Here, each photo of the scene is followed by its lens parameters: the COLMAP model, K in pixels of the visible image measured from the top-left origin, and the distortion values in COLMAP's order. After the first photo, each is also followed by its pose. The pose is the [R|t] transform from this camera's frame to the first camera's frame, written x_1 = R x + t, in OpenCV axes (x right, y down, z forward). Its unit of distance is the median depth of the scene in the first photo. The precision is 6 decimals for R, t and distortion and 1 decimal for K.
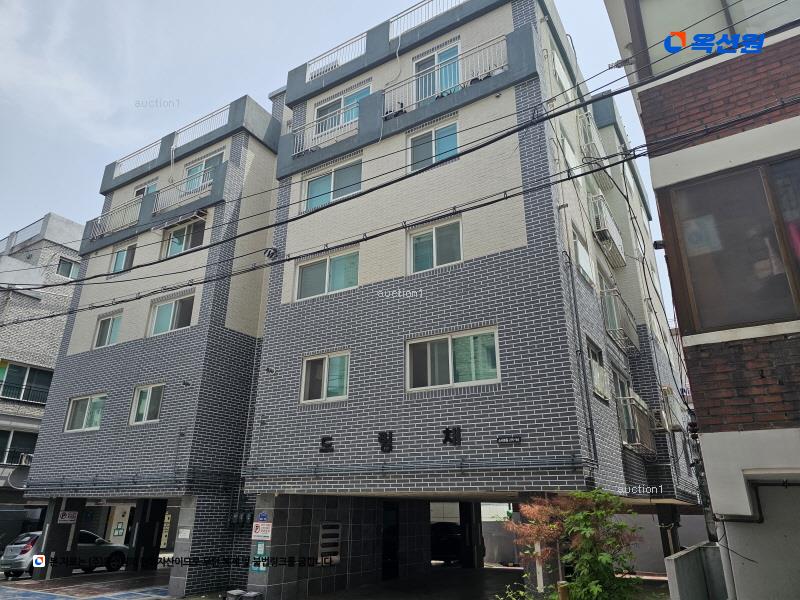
lens RADIAL K [[543.8, 0, 395.1], [0, 543.8, 313.1], [0, 0, 1]] dist [0.063932, -0.057244]
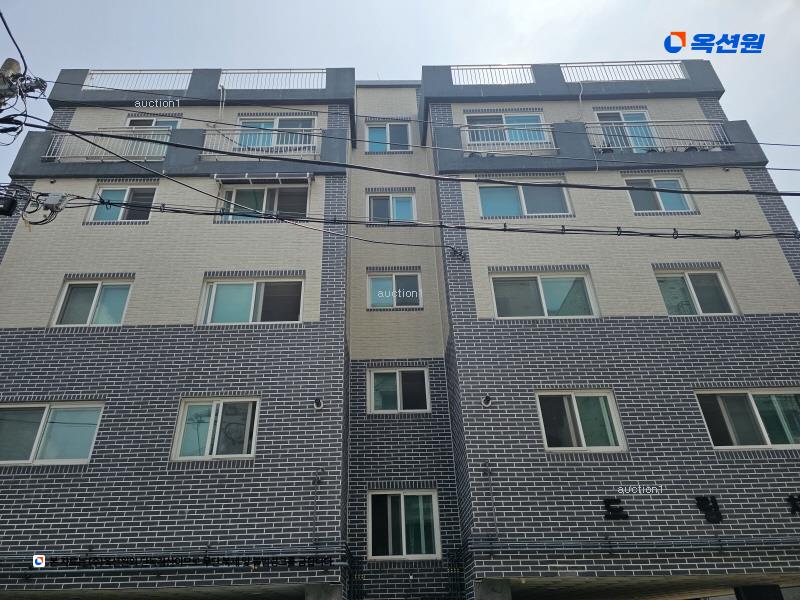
lens RADIAL K [[543.8, 0, 383.2], [0, 543.8, 298.6], [0, 0, 1]] dist [0.063932, -0.057244]
pose [[0.847027, 0.241967, 0.473284, -0.695811], [-0.151706, 0.963395, -0.221032, 0.149005], [-0.509442, 0.115420, 0.852729, 0.401399]]
